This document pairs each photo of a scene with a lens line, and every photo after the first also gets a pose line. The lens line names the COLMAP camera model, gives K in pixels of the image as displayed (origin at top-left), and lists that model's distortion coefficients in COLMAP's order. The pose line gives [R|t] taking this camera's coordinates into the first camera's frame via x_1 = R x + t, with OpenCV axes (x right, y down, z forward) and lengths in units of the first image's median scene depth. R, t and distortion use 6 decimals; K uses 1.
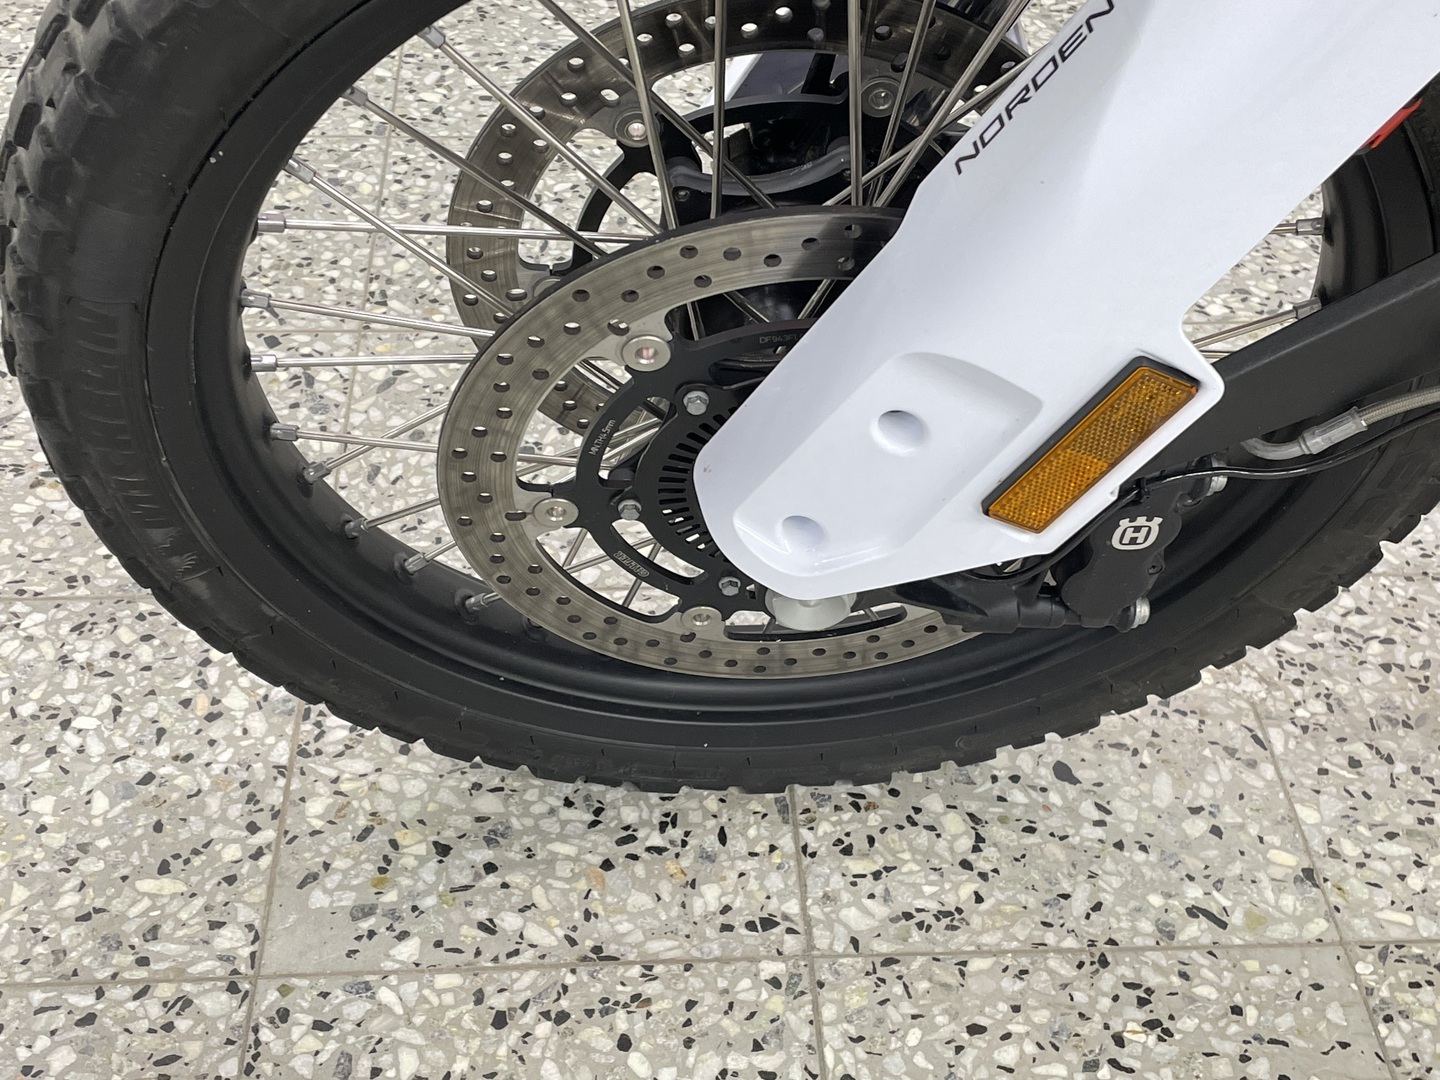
lens RADIAL K [[1800.4, 0, 720.0], [0, 1800.4, 540.0], [0, 0, 1]] dist [0.070503, -0.057488]
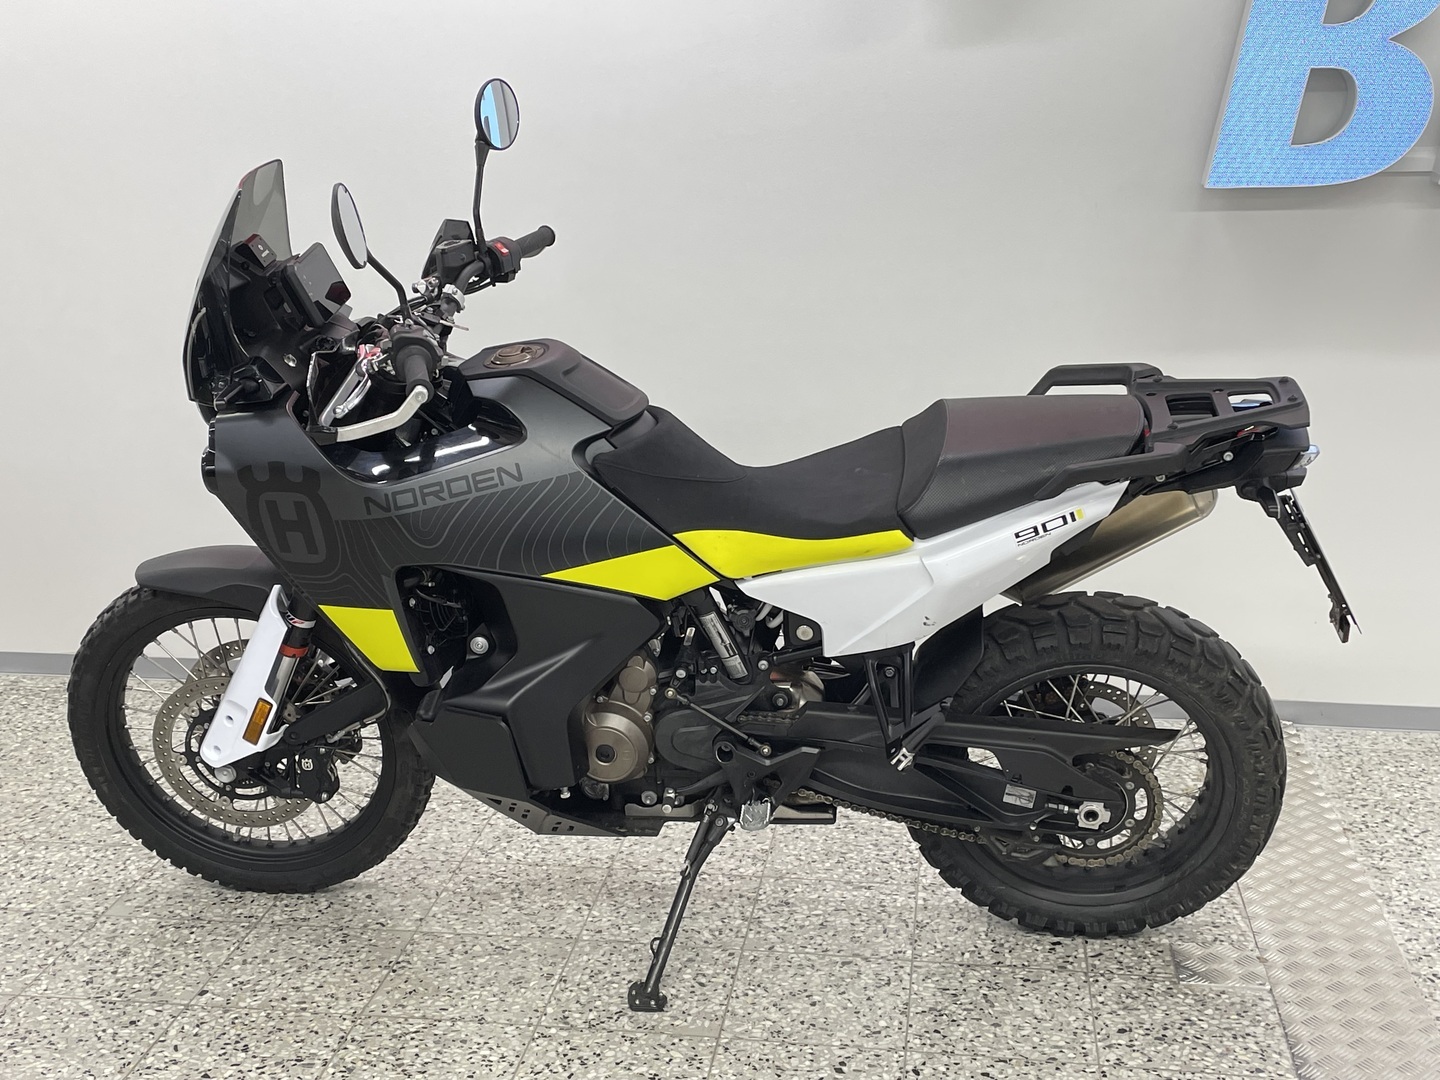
lens RADIAL K [[1781.6, 0, 719.0], [0, 1781.6, 567.1], [0, 0, 1]] dist [0.127574, -0.314162]
pose [[0.979342, 0.015008, -0.201653, 1.961096], [-0.103239, 0.894584, -0.434811, 1.270261], [0.173870, 0.446647, 0.877653, -2.612455]]
